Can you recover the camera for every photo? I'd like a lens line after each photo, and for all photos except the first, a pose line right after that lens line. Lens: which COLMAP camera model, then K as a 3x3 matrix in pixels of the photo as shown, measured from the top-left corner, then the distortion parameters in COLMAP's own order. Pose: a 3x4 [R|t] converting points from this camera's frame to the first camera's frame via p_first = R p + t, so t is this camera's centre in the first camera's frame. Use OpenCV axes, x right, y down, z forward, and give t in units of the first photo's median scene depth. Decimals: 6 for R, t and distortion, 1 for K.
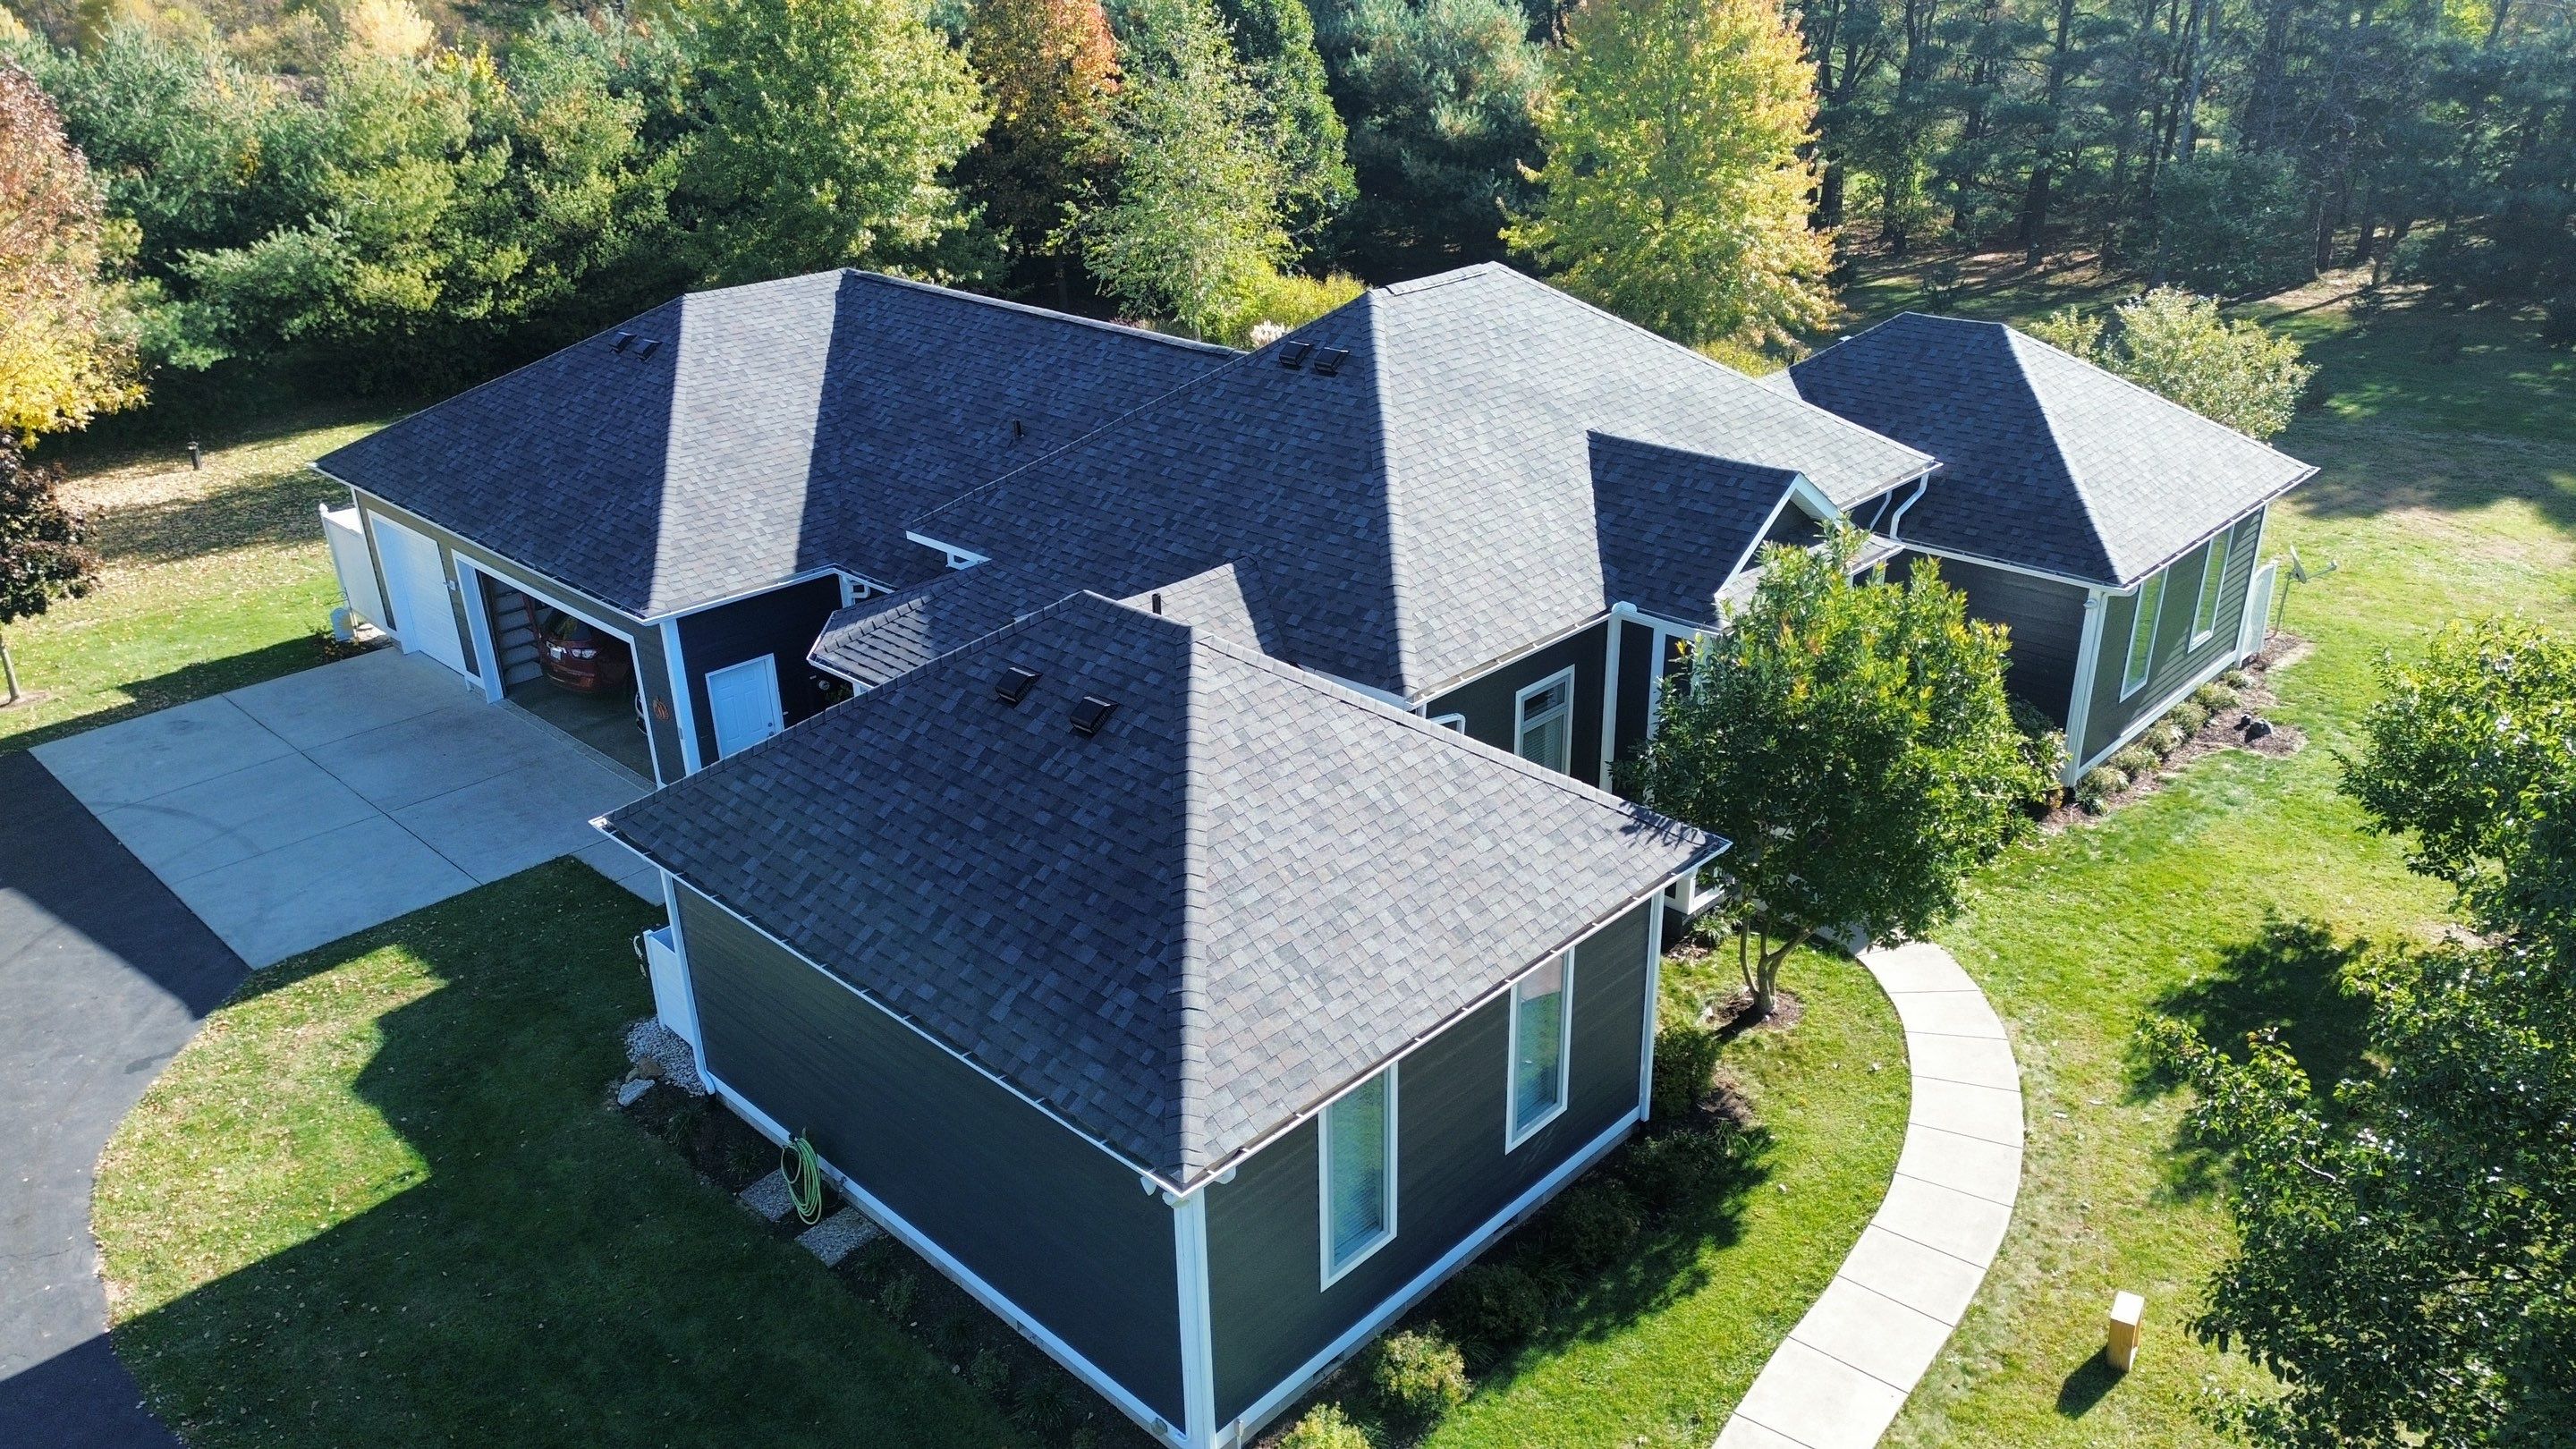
lens RADIAL K [[1813.5, 0, 1288.4], [0, 1813.5, 719.2], [0, 0, 1]] dist [0.096009, -0.103468]
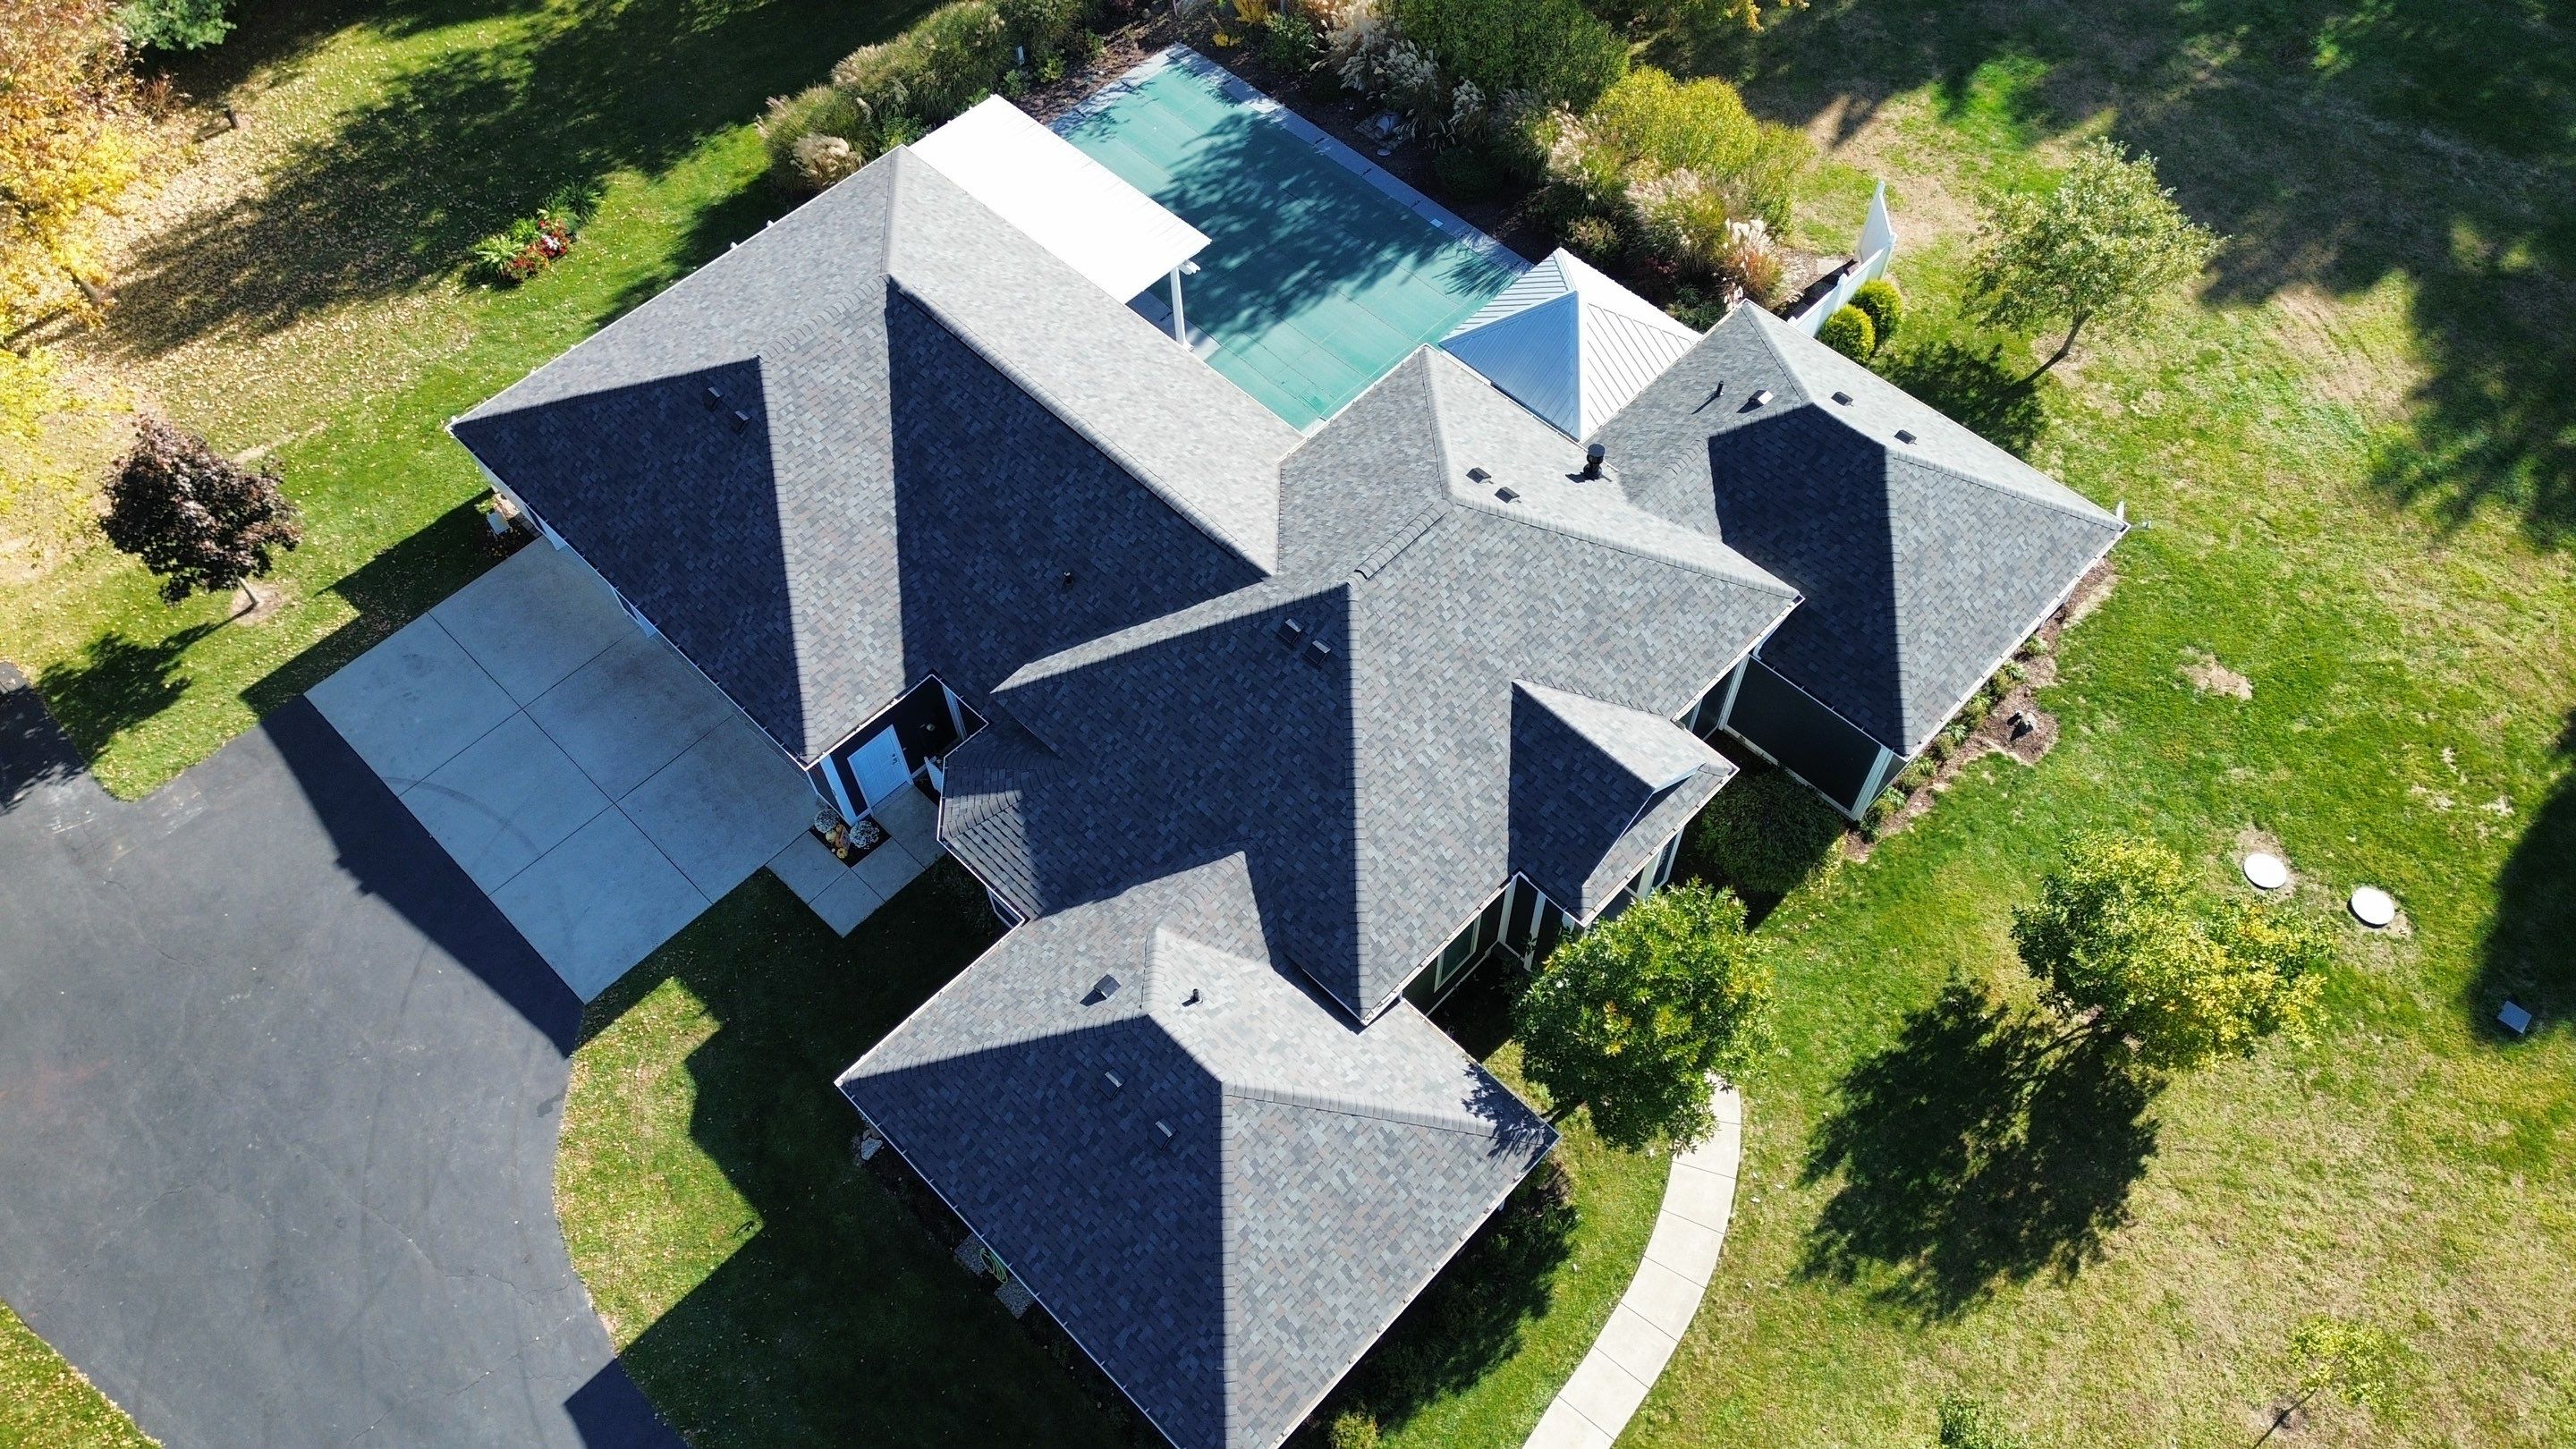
lens RADIAL K [[1823.2, 0, 1287.6], [0, 1823.2, 715.1], [0, 0, 1]] dist [0.098394, -0.111077]
pose [[0.999987, 0.003829, 0.003348, -0.002595], [-0.005036, 0.837239, 0.546814, -0.989230], [-0.000709, -0.546824, 0.837247, -0.128107]]
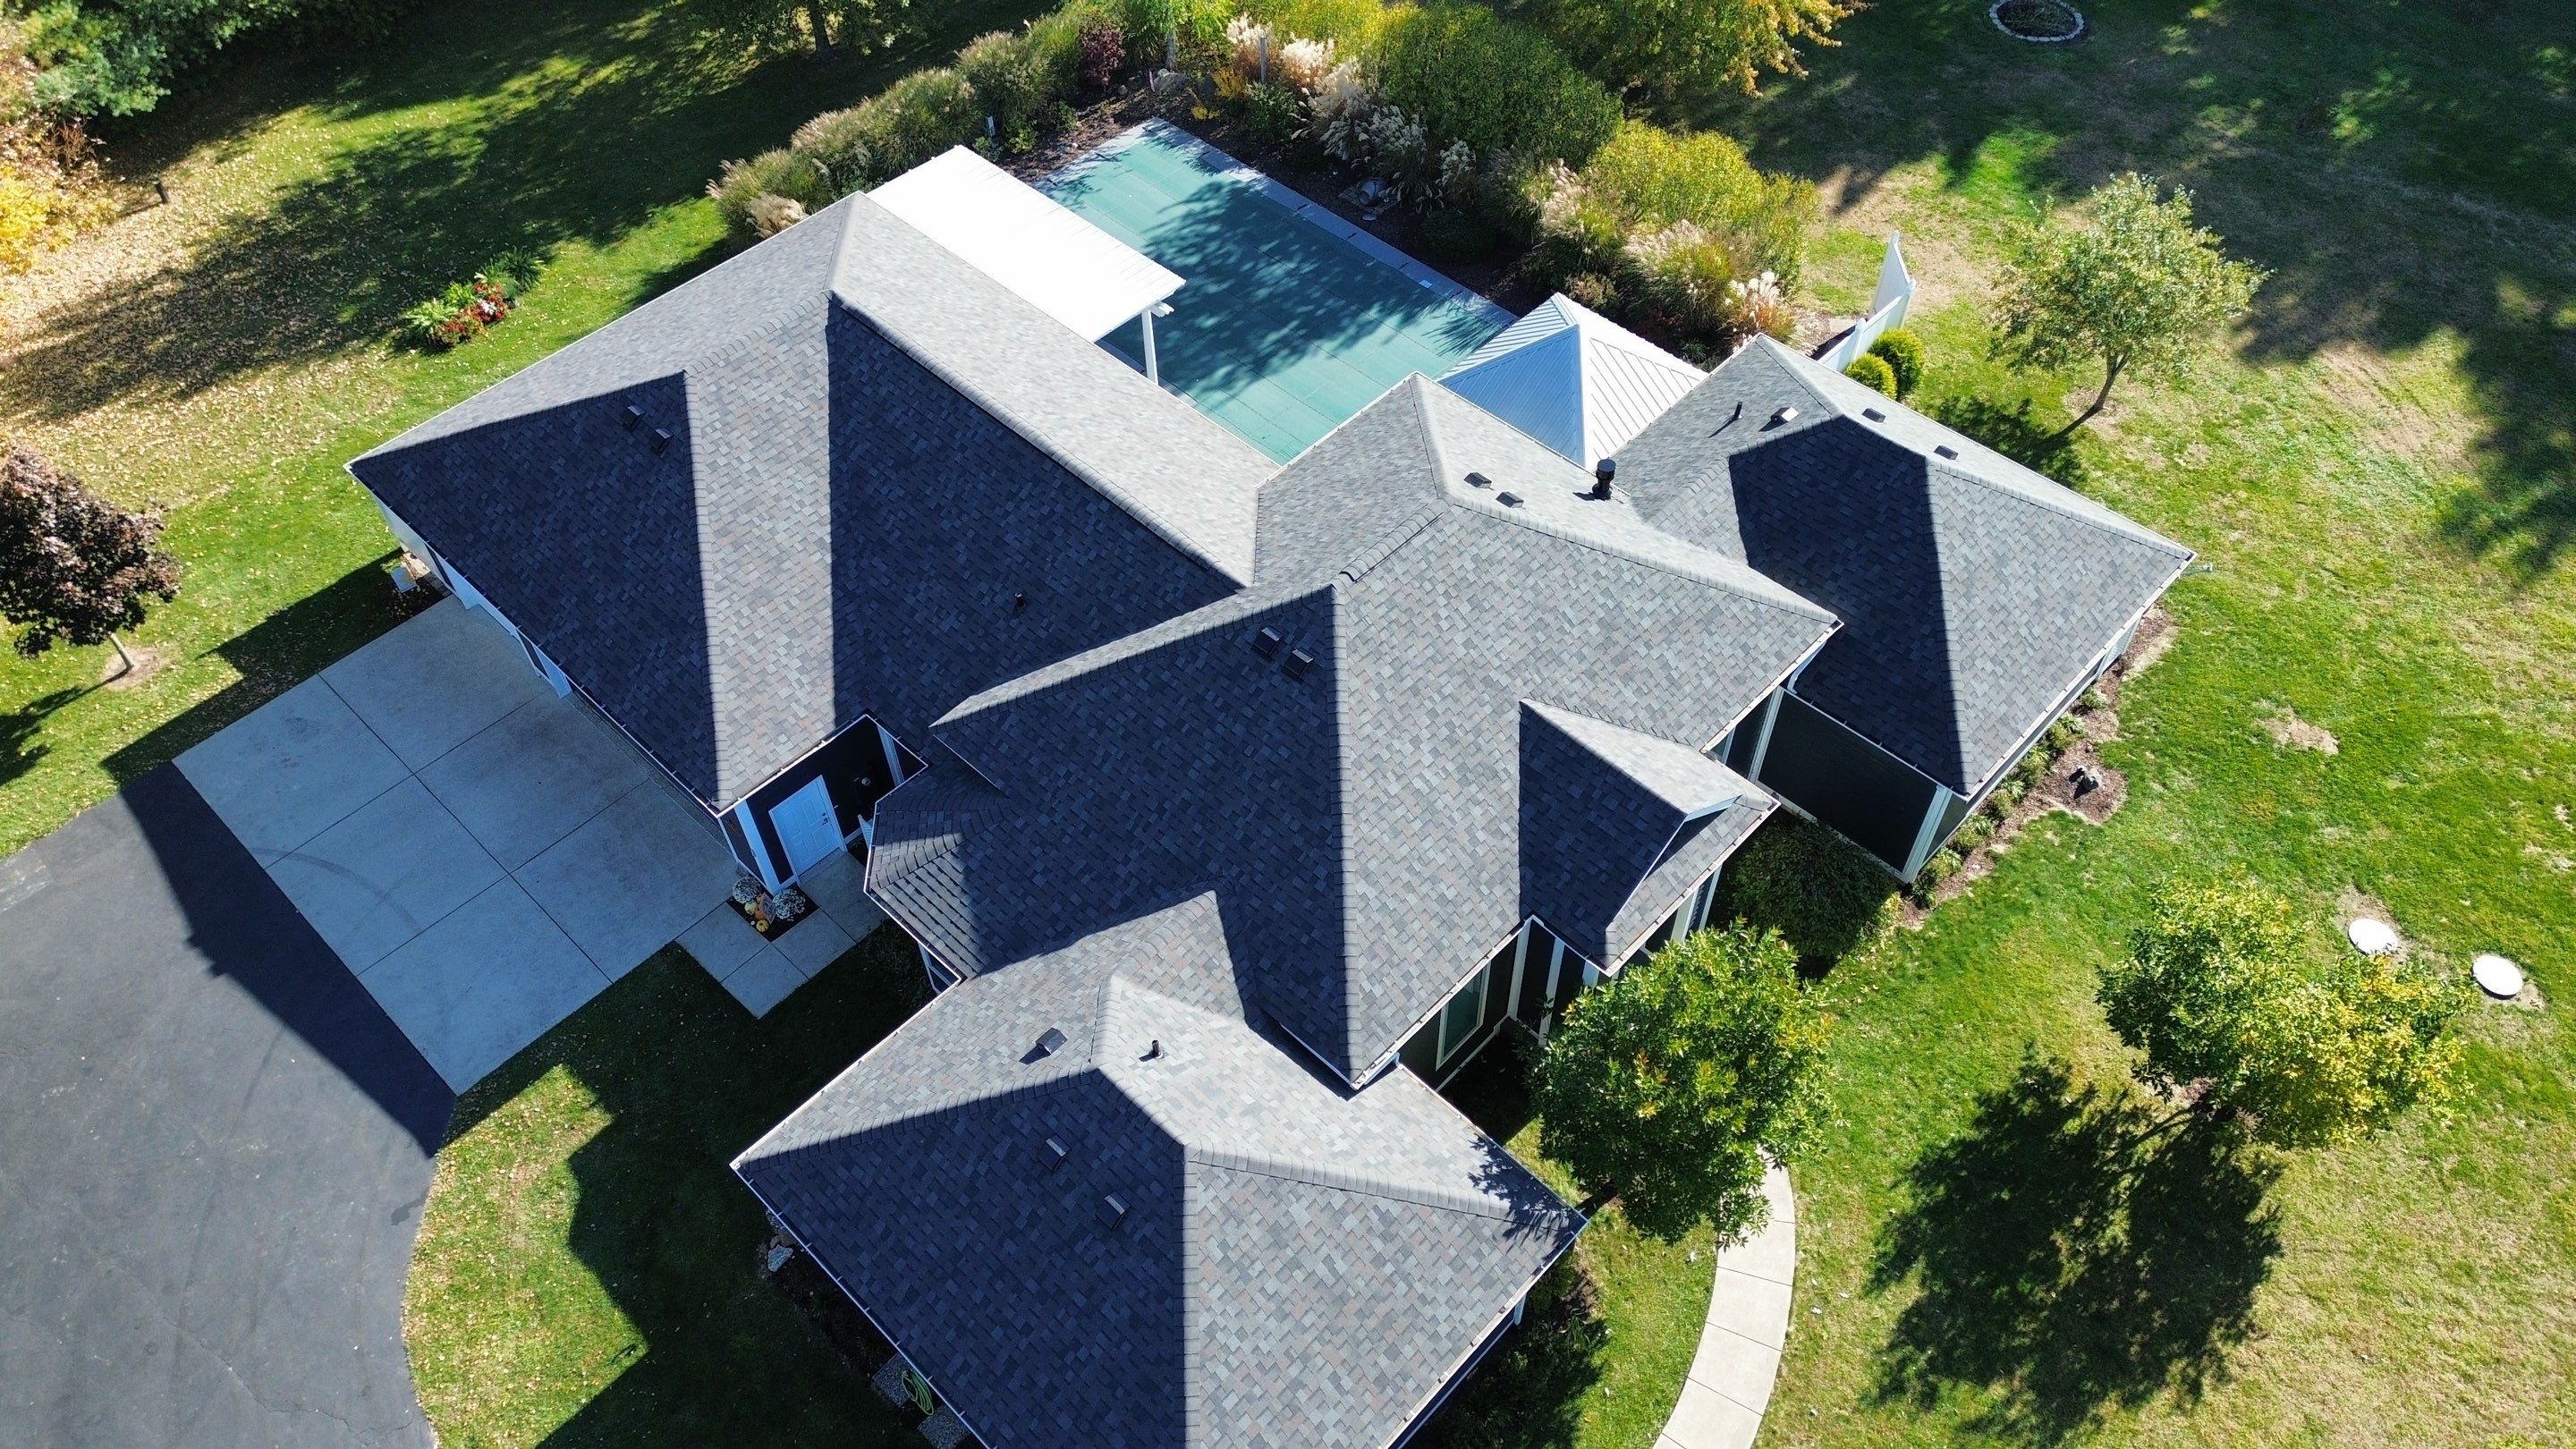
lens RADIAL K [[1813.5, 0, 1288.4], [0, 1813.5, 719.2], [0, 0, 1]] dist [0.096009, -0.103468]
pose [[0.999972, 0.000466, 0.007442, 0.009833], [-0.003772, 0.892554, 0.450925, -0.770599], [-0.006432, -0.450940, 0.892531, -0.033462]]
